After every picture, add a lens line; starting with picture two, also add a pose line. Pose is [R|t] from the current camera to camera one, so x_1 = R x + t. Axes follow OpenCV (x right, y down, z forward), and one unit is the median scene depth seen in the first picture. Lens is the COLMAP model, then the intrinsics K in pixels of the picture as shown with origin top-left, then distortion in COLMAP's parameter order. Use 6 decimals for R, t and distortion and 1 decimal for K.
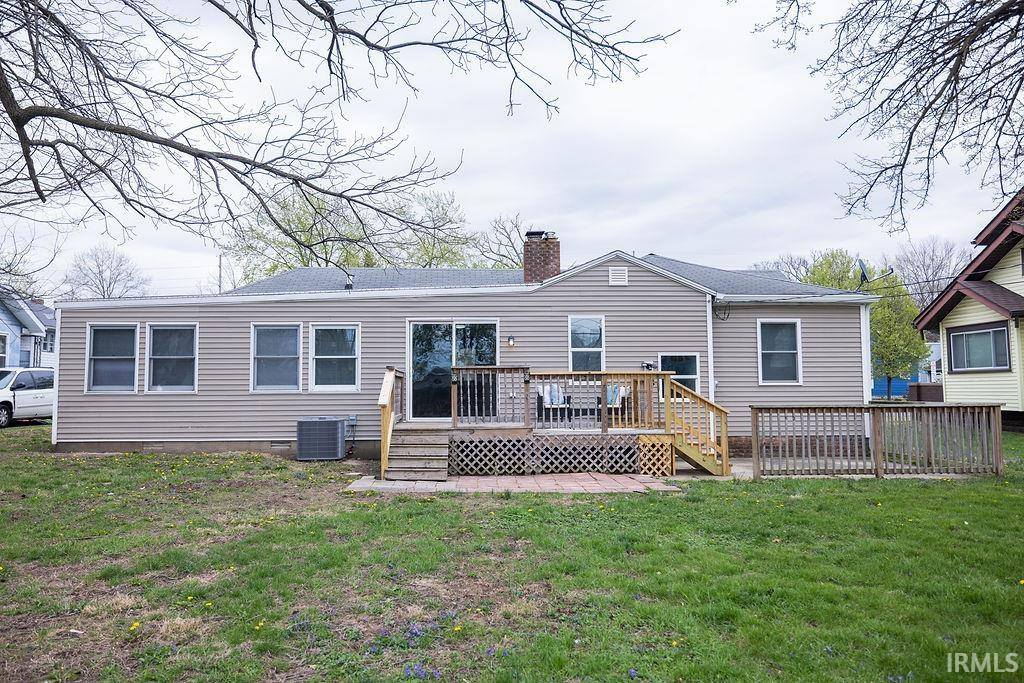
lens RADIAL K [[738.3, 0, 512.0], [0, 738.3, 341.5], [0, 0, 1]] dist [-0.000755, -0.000306]
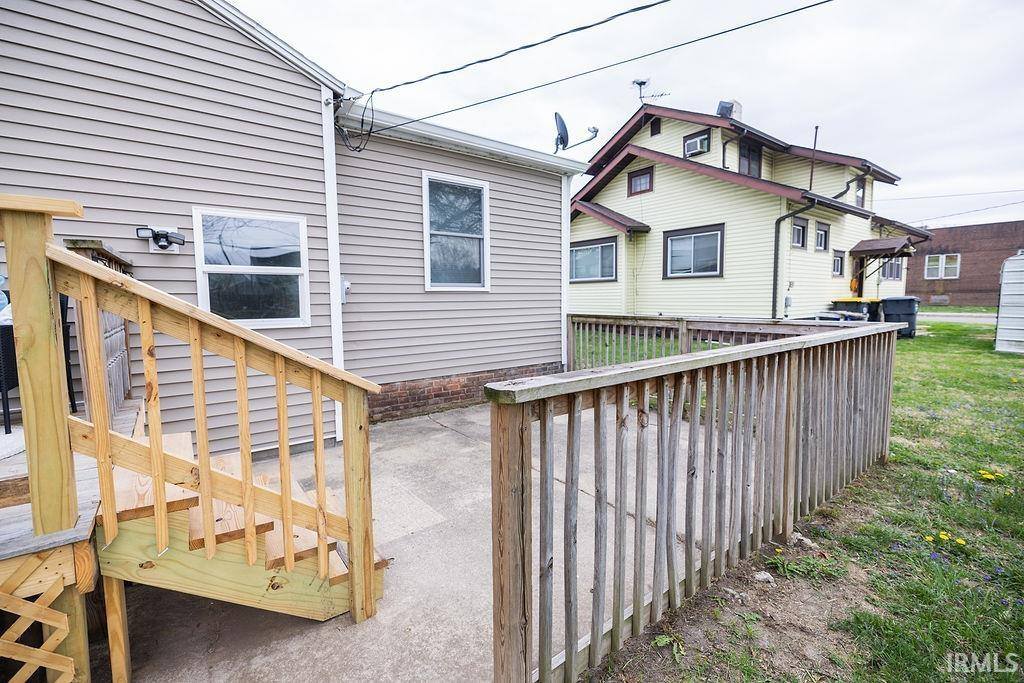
lens RADIAL K [[434.1, 0, 503.9], [0, 434.1, 336.5], [0, 0, 1]] dist [0.000413, 0.000393]
pose [[0.838154, -0.049097, 0.543220, 0.200486], [-0.038109, 0.988235, 0.148118, 0.041878], [-0.544101, -0.144847, 0.826422, 0.681486]]
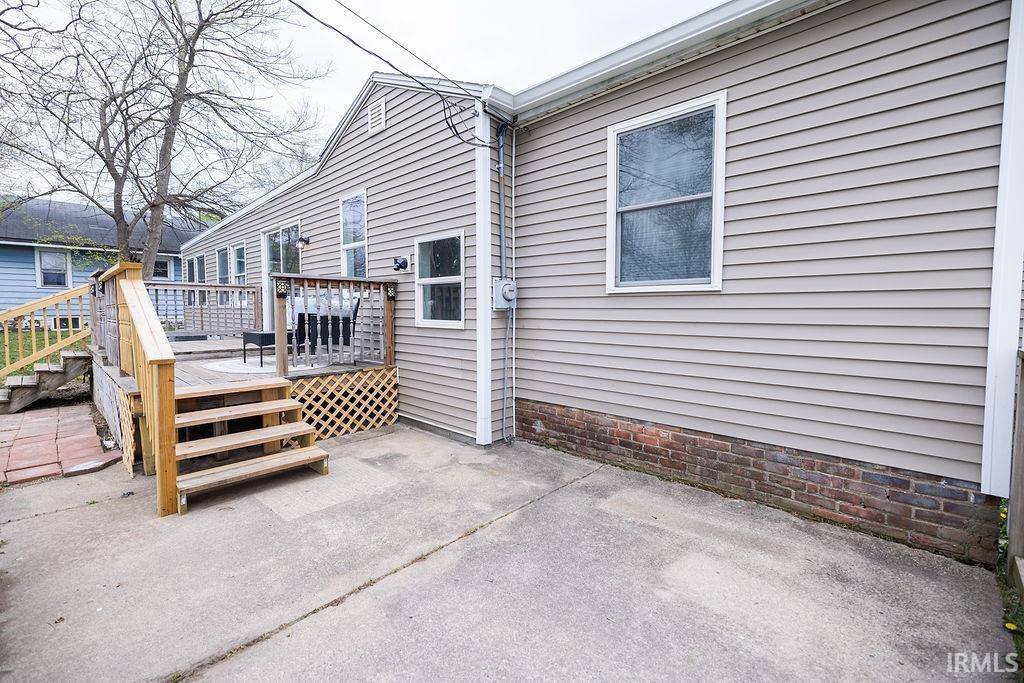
lens RADIAL K [[434.1, 0, 503.9], [0, 434.1, 336.5], [0, 0, 1]] dist [0.000413, 0.000393]
pose [[0.687079, 0.053153, -0.724636, 0.472226], [0.045618, 0.992197, 0.116032, 0.052338], [0.725150, -0.112779, 0.679293, 0.787528]]
